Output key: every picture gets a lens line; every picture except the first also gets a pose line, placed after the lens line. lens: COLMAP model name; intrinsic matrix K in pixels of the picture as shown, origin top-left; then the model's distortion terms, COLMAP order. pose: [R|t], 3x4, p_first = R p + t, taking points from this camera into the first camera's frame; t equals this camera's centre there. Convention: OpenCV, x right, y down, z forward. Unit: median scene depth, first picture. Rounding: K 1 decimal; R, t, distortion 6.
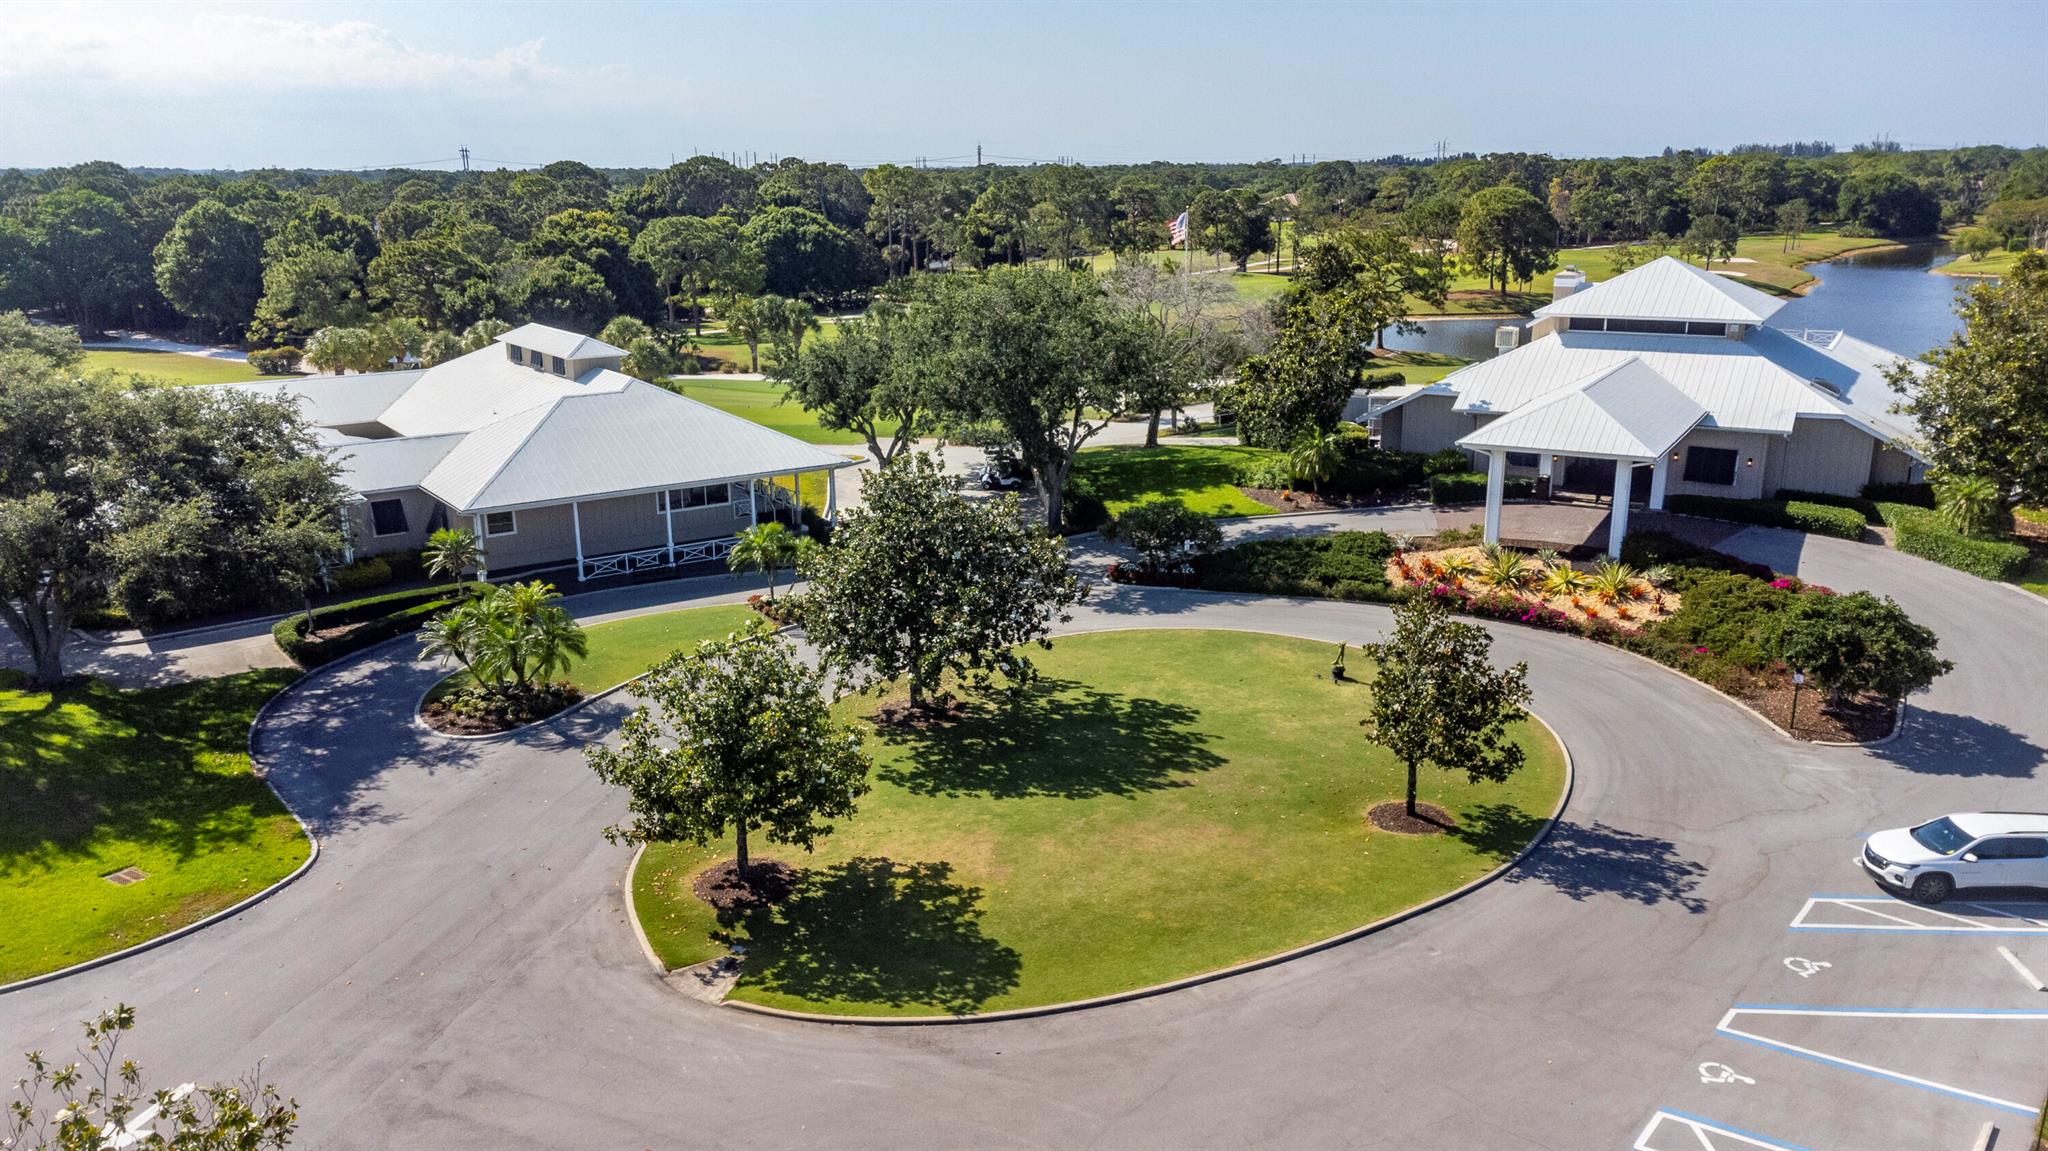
lens RADIAL K [[1512.0, 0, 1024.0], [0, 1512.0, 575.5], [0, 0, 1]] dist [0.016088, 0.041633]
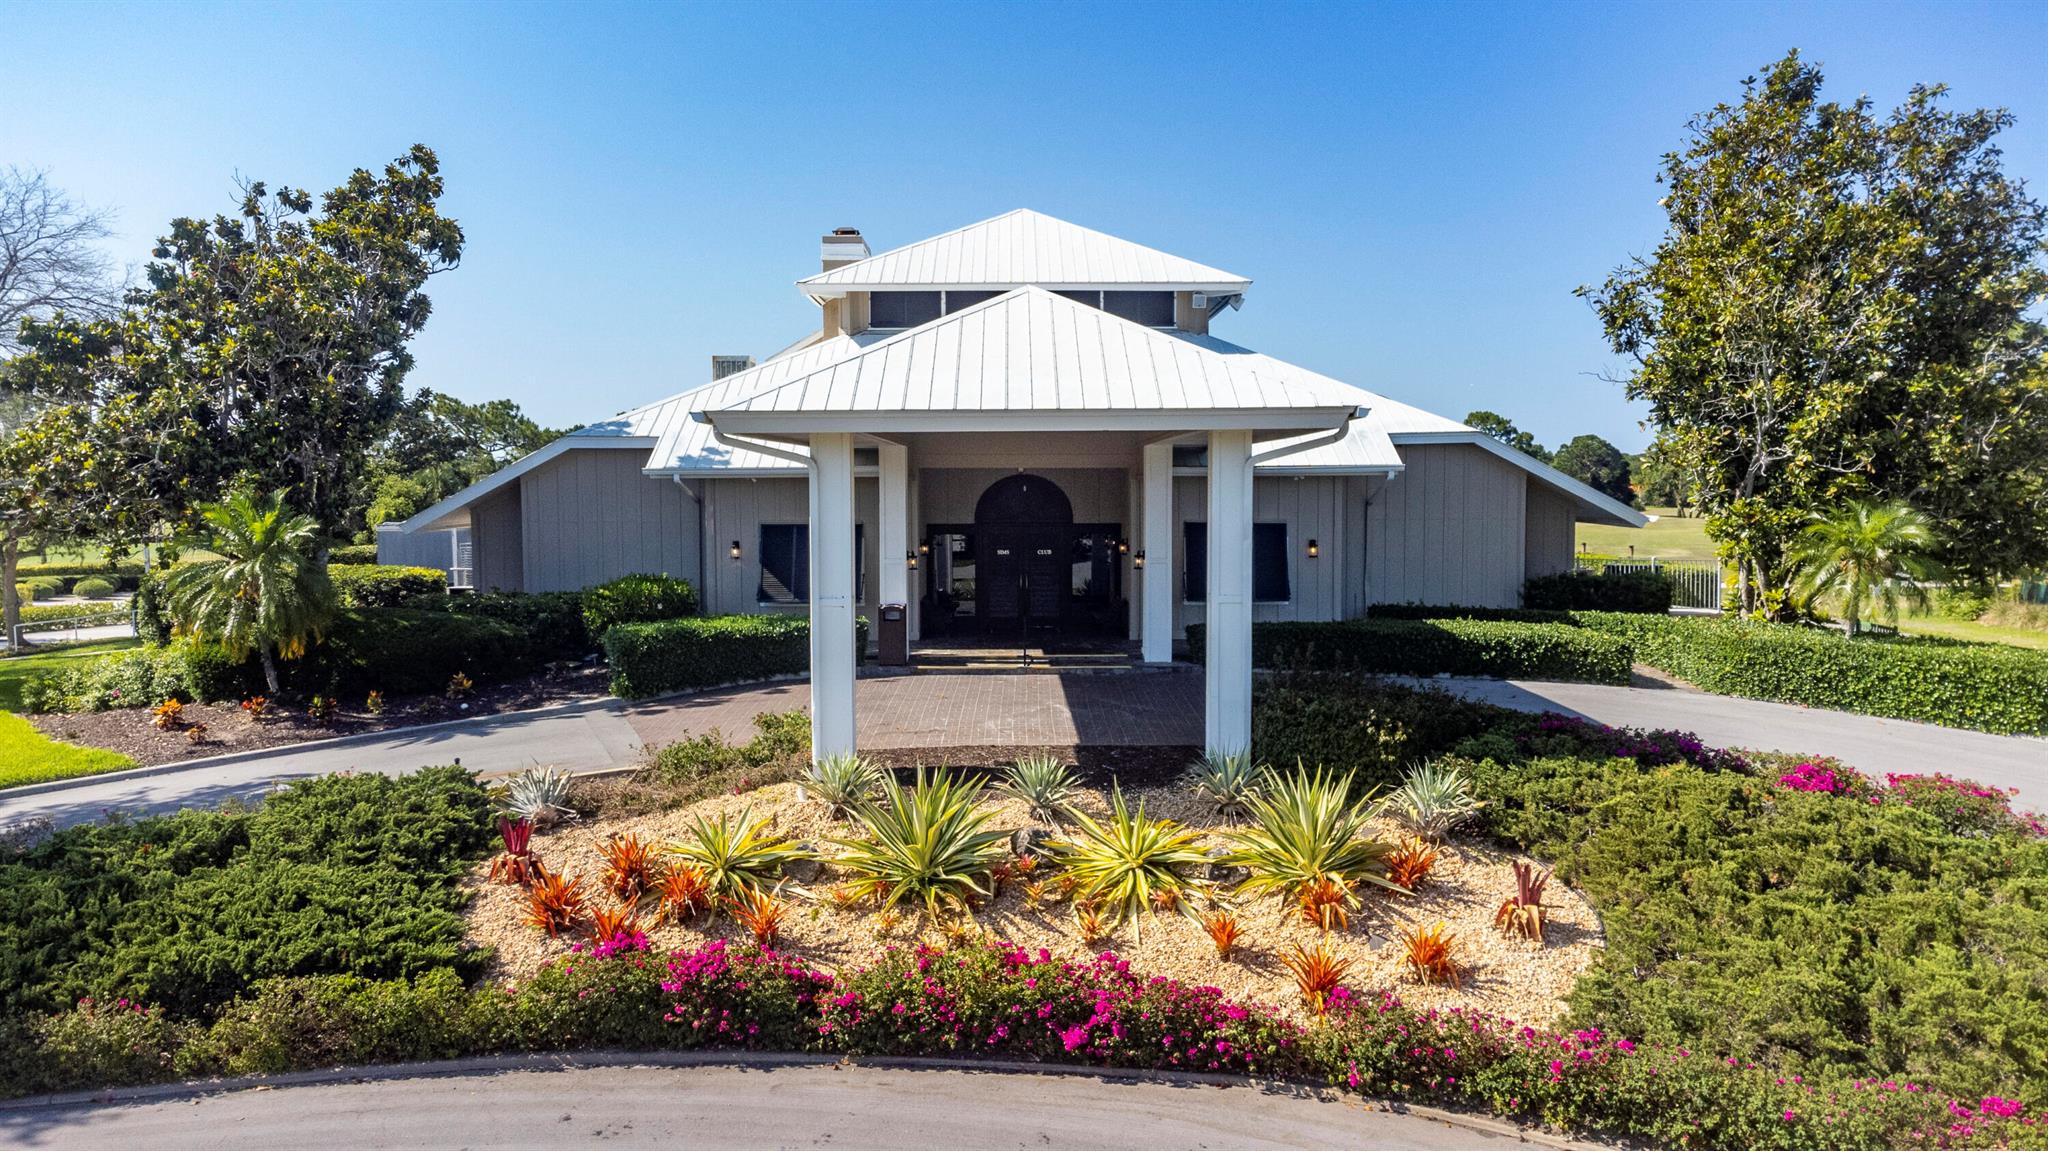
lens RADIAL K [[1512.0, 0, 1024.0], [0, 1512.0, 575.5], [0, 0, 1]] dist [0.016088, 0.041633]
pose [[0.852957, -0.024294, 0.521416, 0.185207], [0.129435, 0.977562, -0.166189, -0.003744], [-0.505679, 0.209241, 0.836963, 0.722000]]
